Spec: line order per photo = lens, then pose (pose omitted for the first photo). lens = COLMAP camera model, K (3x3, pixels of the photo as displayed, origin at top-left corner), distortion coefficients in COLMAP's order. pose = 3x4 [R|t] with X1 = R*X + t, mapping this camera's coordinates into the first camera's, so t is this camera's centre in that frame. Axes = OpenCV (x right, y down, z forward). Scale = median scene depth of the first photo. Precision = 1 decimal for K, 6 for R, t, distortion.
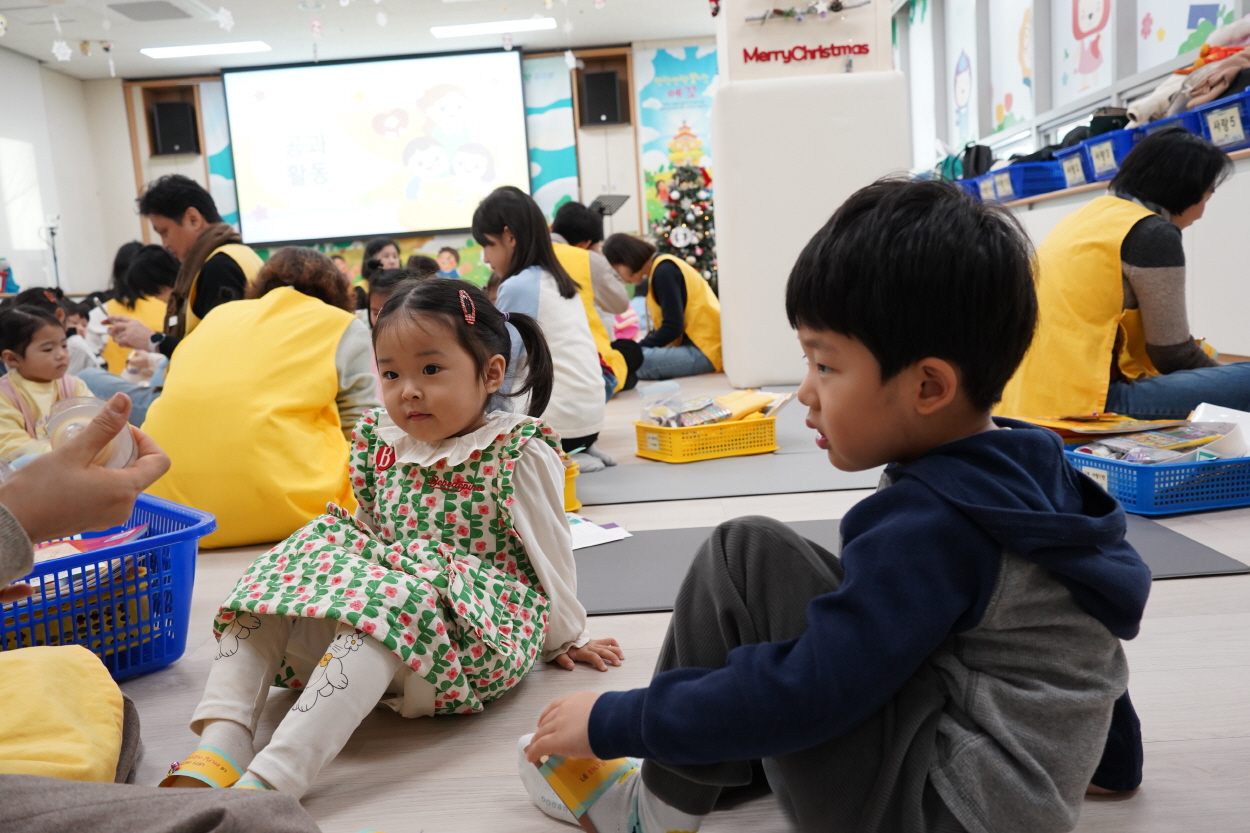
lens RADIAL K [[988.8, 0, 622.8], [0, 988.8, 411.4], [0, 0, 1]] dist [-0.018335, 0.030471]
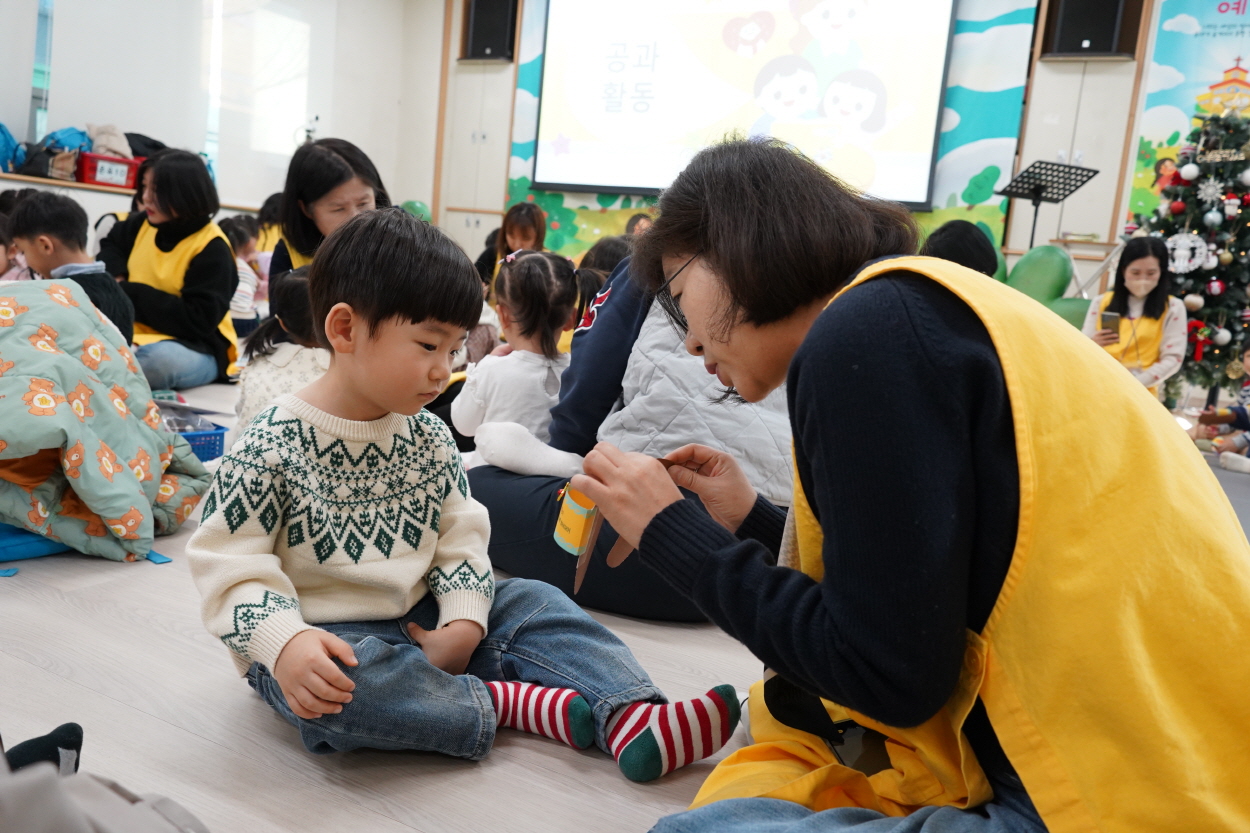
lens RADIAL K [[988.8, 0, 631.5], [0, 988.8, 408.2], [0, 0, 1]] dist [-0.018335, 0.030471]
pose [[0.890075, 0.208276, -0.405448, 0.023973], [-0.207934, 0.977087, 0.045449, -0.052055], [0.405623, 0.043854, 0.912988, 0.353835]]
